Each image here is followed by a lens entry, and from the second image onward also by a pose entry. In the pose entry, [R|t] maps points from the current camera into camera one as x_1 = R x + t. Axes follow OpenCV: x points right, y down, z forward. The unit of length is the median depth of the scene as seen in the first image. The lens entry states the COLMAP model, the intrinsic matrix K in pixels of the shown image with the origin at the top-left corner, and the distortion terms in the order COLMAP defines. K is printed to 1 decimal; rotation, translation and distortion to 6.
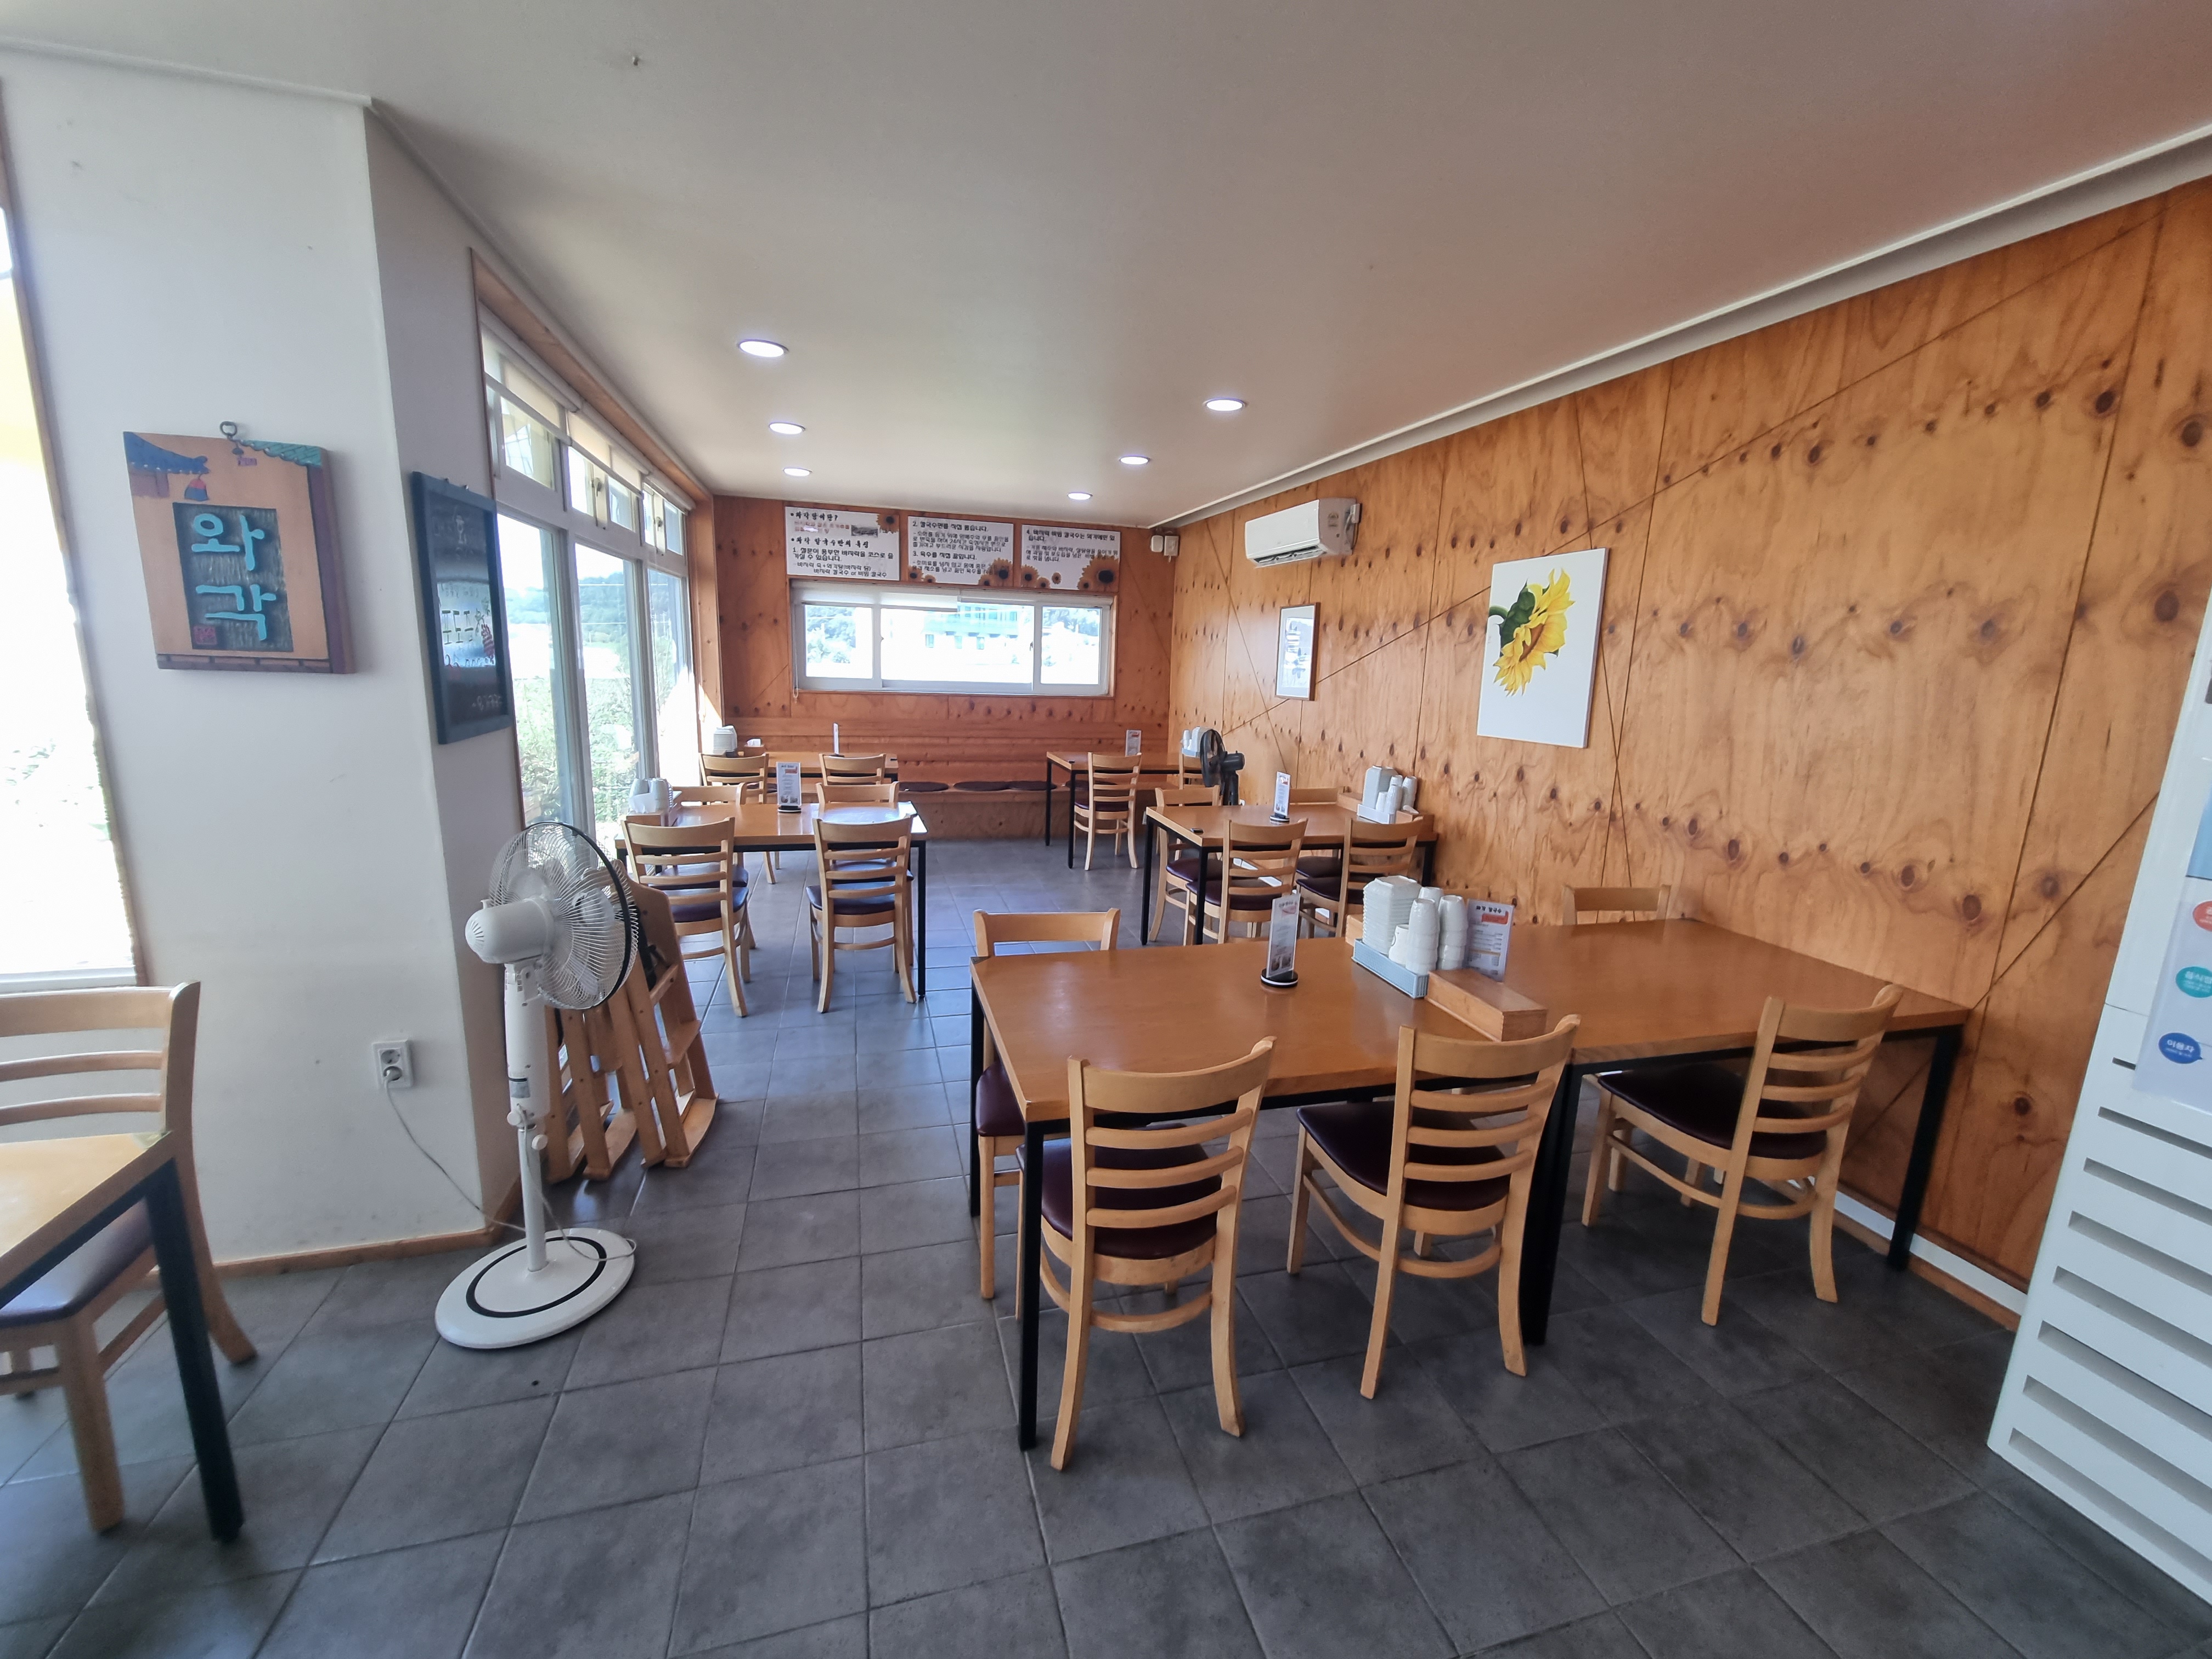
lens RADIAL K [[903.2, 0, 1106.0], [0, 903.2, 825.8], [0, 0, 1]] dist [-0.000609, 0.000142]
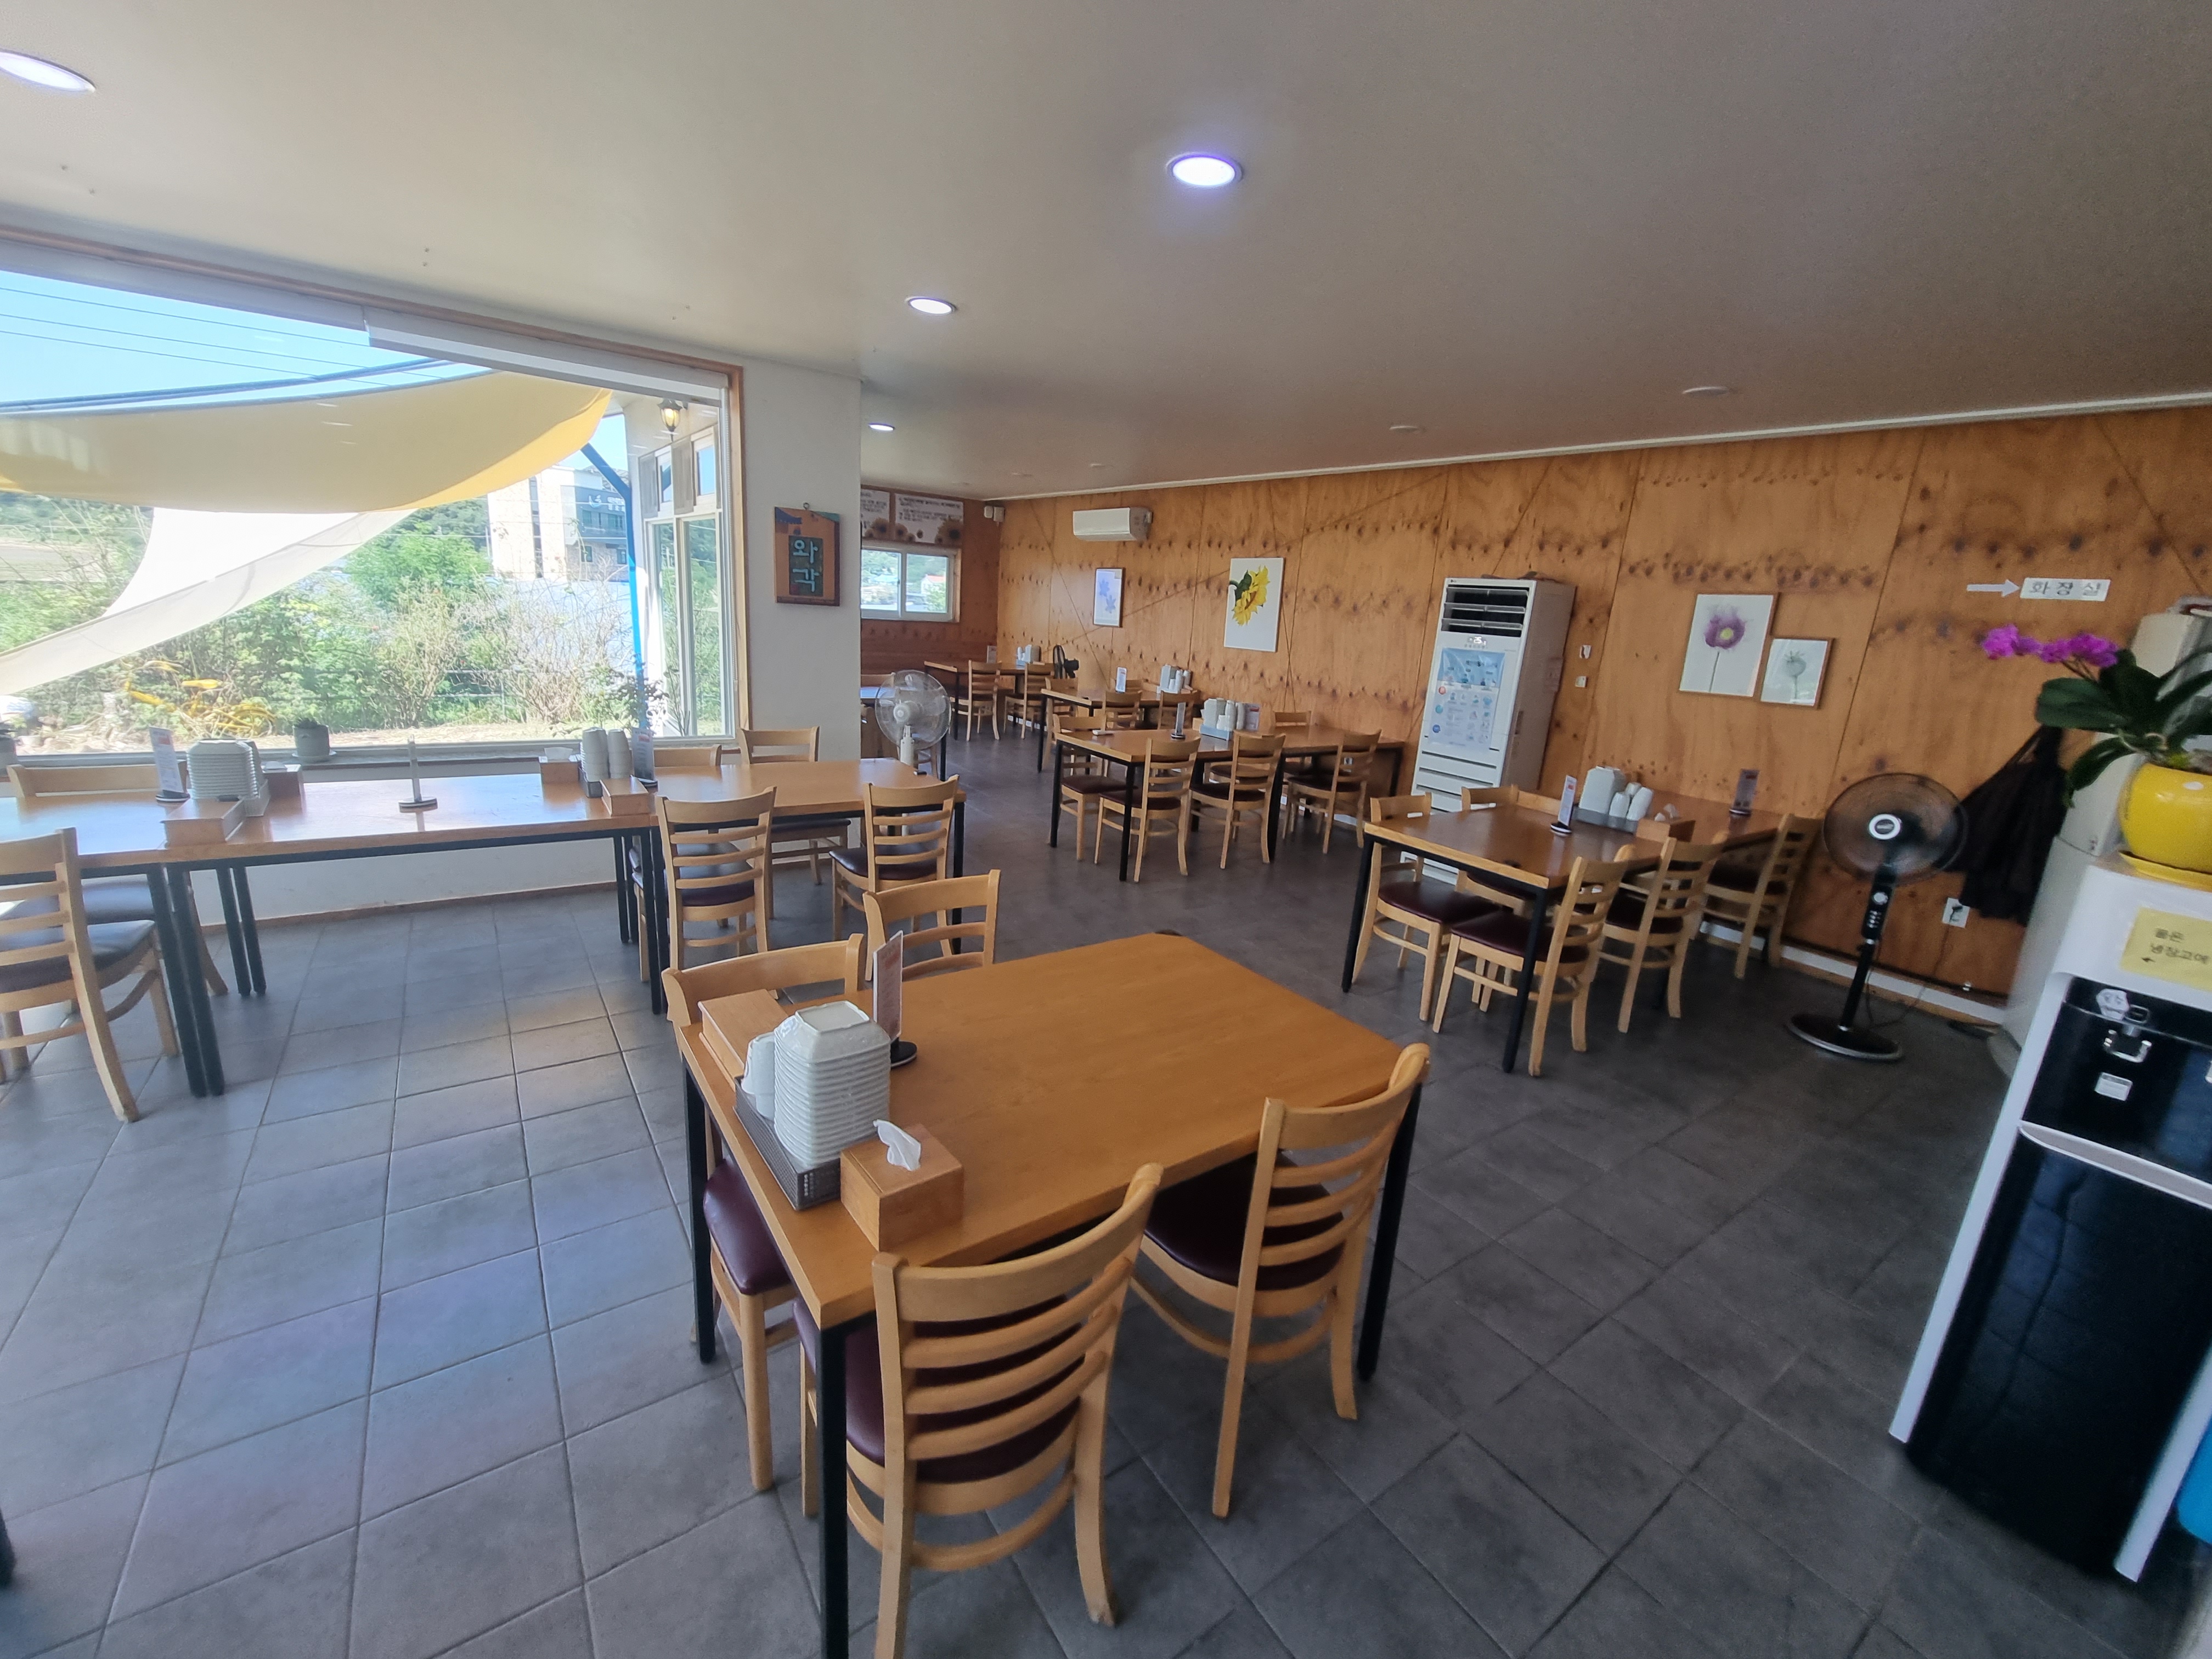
lens RADIAL K [[903.2, 0, 1106.0], [0, 903.2, 825.8], [0, 0, 1]] dist [-0.000609, 0.000142]
pose [[0.942707, -0.052490, 0.329466, -0.510539], [0.027252, 0.996361, 0.080763, 0.125058], [-0.332507, -0.067157, 0.940707, -0.804893]]
